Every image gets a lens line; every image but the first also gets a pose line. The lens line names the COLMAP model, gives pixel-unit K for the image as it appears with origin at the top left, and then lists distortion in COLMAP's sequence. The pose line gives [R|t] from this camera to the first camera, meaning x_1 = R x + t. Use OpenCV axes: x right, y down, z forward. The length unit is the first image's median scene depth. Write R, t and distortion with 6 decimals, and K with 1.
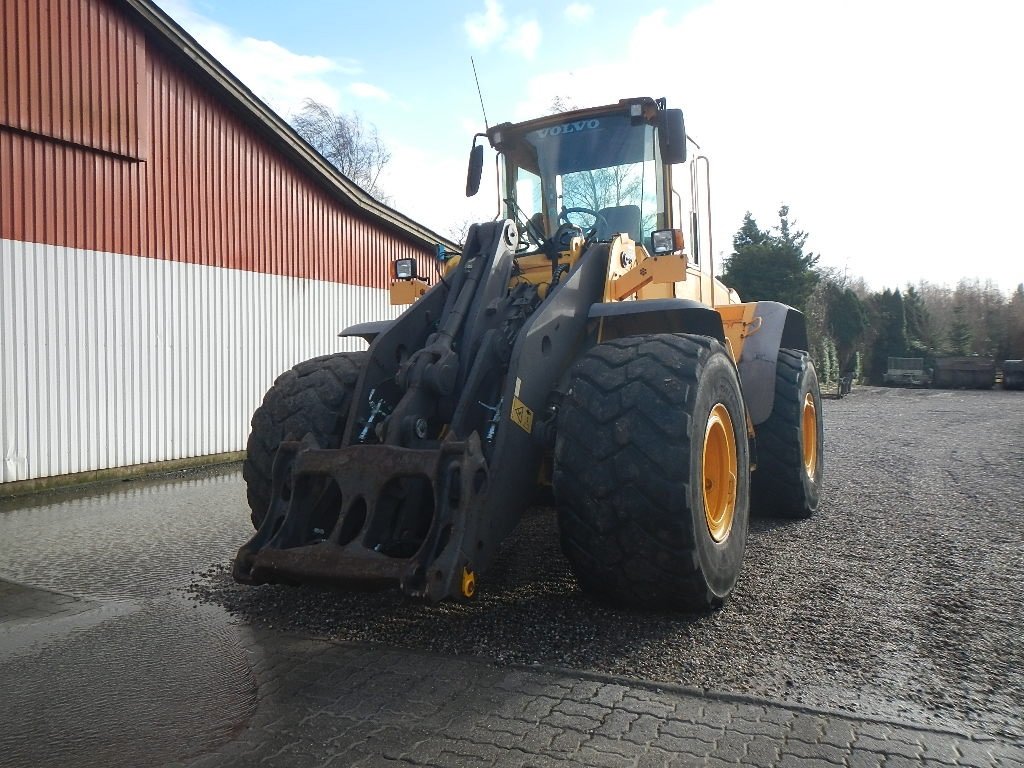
lens RADIAL K [[850.5, 0, 512.0], [0, 850.5, 384.0], [0, 0, 1]] dist [0.000324, -0.003127]
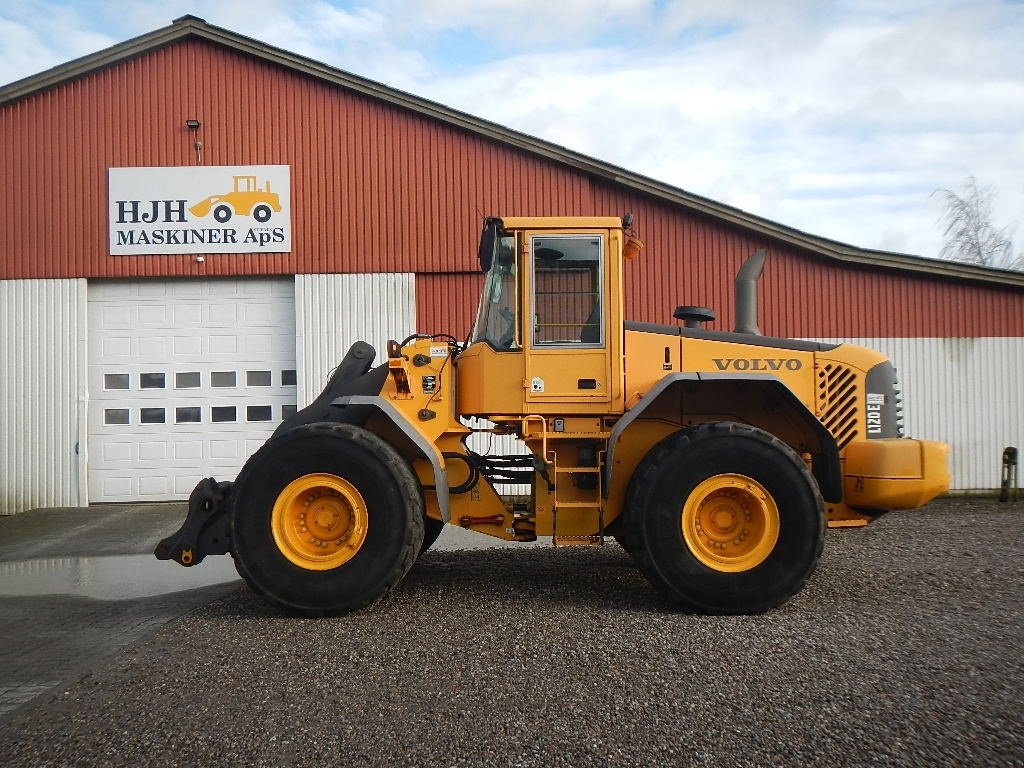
lens RADIAL K [[850.5, 0, 512.0], [0, 850.5, 384.0], [0, 0, 1]] dist [0.000324, -0.003127]
pose [[0.453593, -0.023821, -0.890890, 1.467584], [-0.010682, 0.999426, -0.032161, -0.073069], [0.891145, 0.024104, 0.453078, 0.570868]]
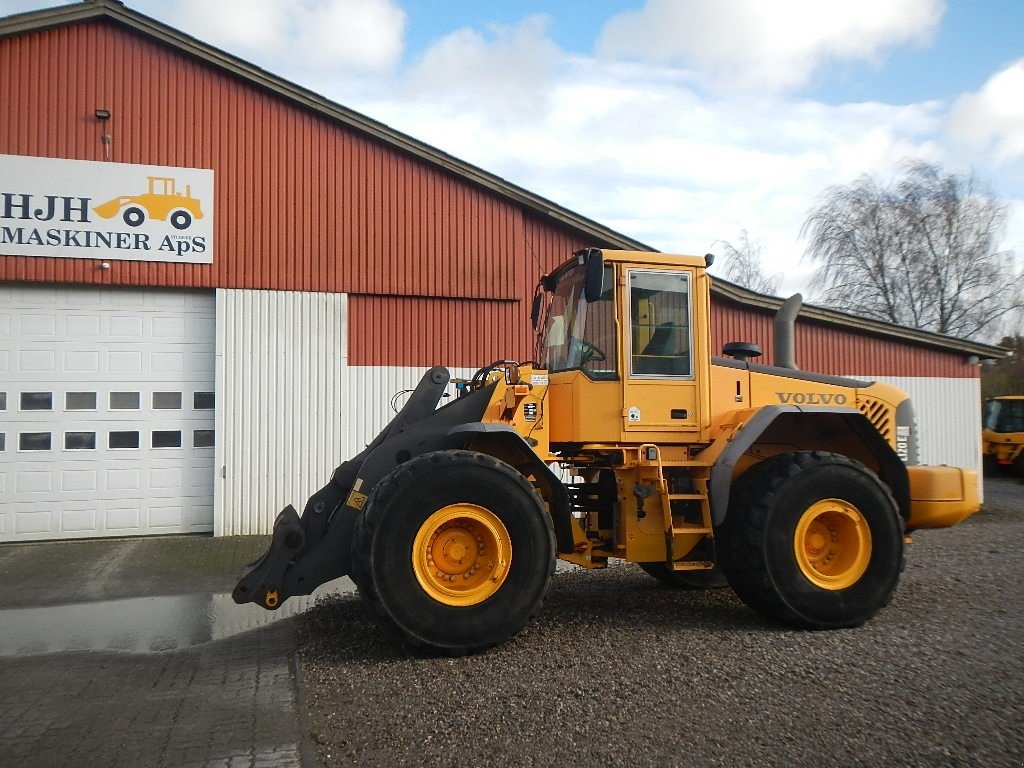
lens RADIAL K [[853.3, 0, 510.1], [0, 853.3, 381.9], [0, 0, 1]] dist [0.006959, -0.003547]
pose [[0.681904, -0.038874, -0.730408, 1.152254], [-0.016670, 0.997501, -0.068652, -0.069382], [0.731251, 0.058990, 0.679552, 0.107028]]
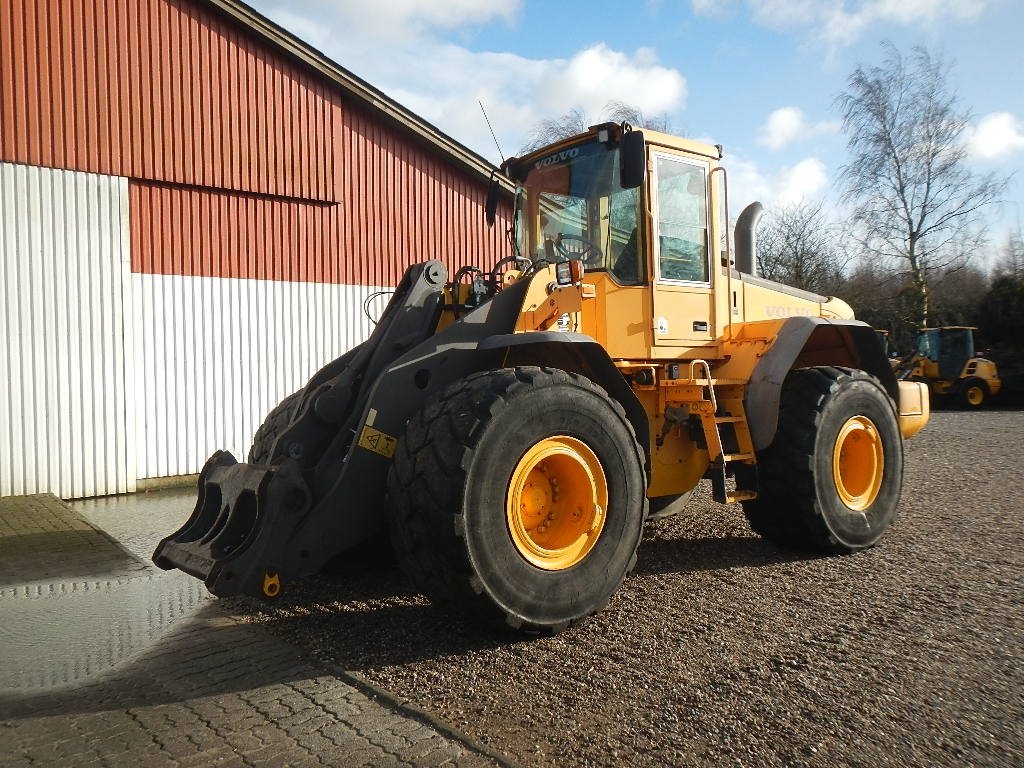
lens RADIAL K [[851.3, 0, 513.2], [0, 851.3, 386.3], [0, 0, 1]] dist [0.002982, -0.010610]
pose [[0.913962, 0.005813, -0.405759, 0.542865], [-0.002088, 0.999952, 0.009622, -0.041258], [0.405795, -0.007947, 0.913930, 0.036068]]
